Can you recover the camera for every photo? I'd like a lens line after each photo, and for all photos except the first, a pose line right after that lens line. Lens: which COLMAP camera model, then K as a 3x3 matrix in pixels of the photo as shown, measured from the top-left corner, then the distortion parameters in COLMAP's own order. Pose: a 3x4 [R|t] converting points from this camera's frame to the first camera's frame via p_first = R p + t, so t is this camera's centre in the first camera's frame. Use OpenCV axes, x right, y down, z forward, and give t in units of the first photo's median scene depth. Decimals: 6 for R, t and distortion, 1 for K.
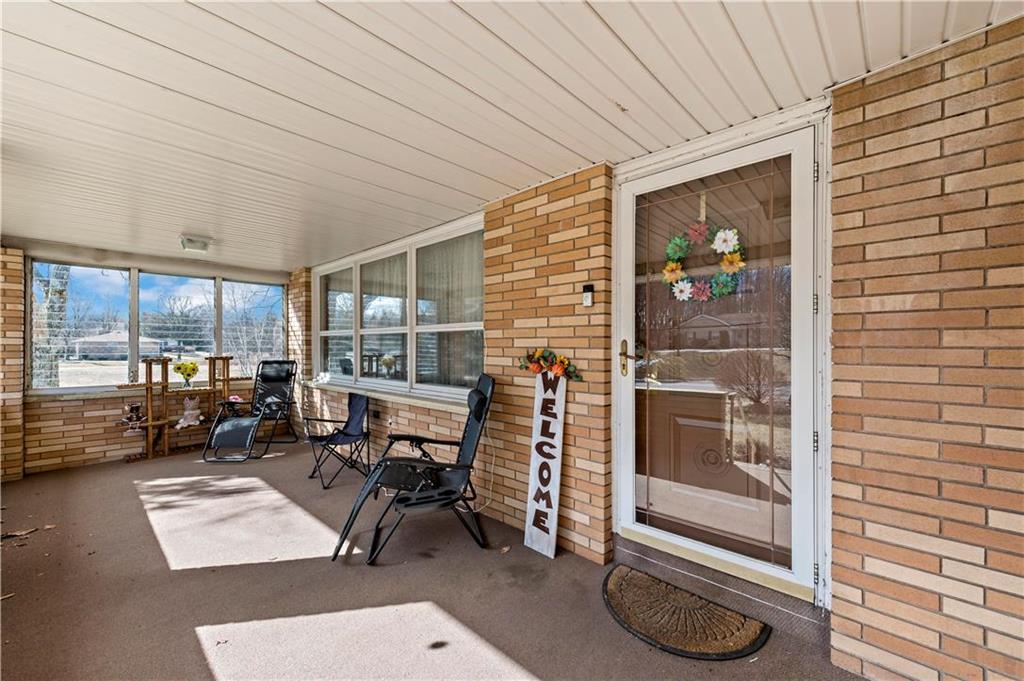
lens RADIAL K [[405.6, 0, 516.8], [0, 405.6, 345.4], [0, 0, 1]] dist [0.009176, -0.000615]
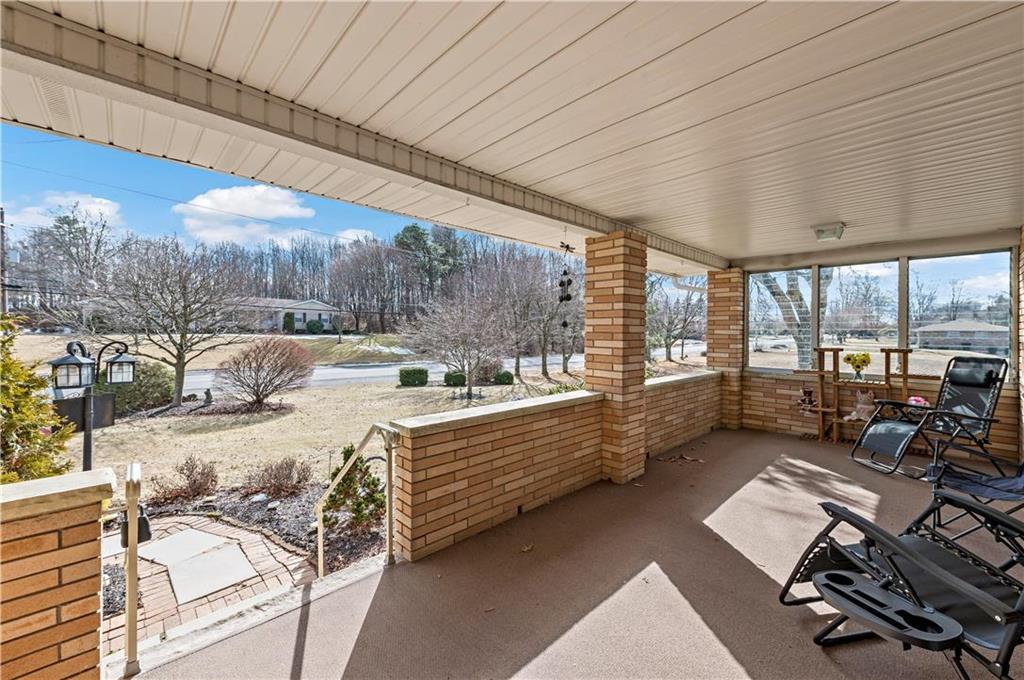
lens RADIAL K [[405.6, 0, 518.4], [0, 405.6, 334.1], [0, 0, 1]] dist [0.009176, -0.000615]
pose [[-0.046264, 0.002327, -0.998927, 0.210231], [-0.002446, 0.999994, 0.002442, -0.004509], [0.998926, 0.002556, -0.046258, 0.279390]]
